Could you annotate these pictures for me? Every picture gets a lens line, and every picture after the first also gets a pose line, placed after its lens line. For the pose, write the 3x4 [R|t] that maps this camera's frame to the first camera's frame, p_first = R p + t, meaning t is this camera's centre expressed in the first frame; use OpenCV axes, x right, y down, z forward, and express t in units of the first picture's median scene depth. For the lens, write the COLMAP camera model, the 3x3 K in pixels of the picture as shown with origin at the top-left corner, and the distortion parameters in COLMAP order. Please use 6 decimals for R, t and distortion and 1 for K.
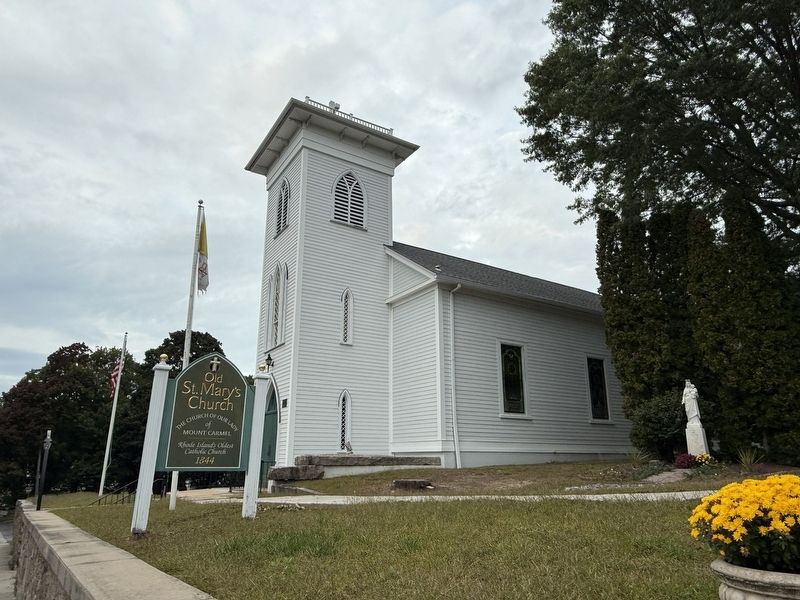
lens RADIAL K [[514.6, 0, 398.9], [0, 514.6, 304.9], [0, 0, 1]] dist [-0.005975, -0.007267]
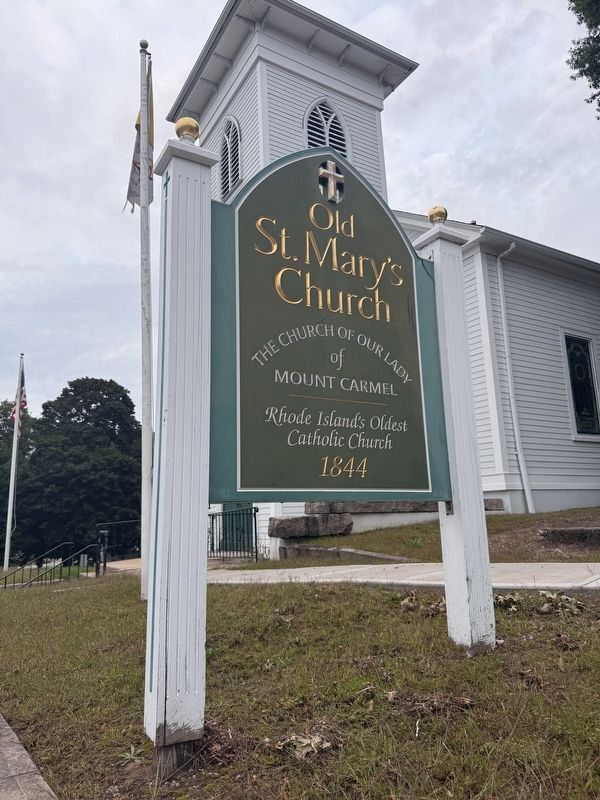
lens RADIAL K [[562.1, 0, 298.4], [0, 562.1, 400.4], [0, 0, 1]] dist [0.008896, -0.013249]
pose [[0.998900, -0.039350, -0.025500, -0.129680], [0.041396, 0.995484, 0.085426, 0.076605], [0.022023, -0.086387, 0.996018, 0.220103]]
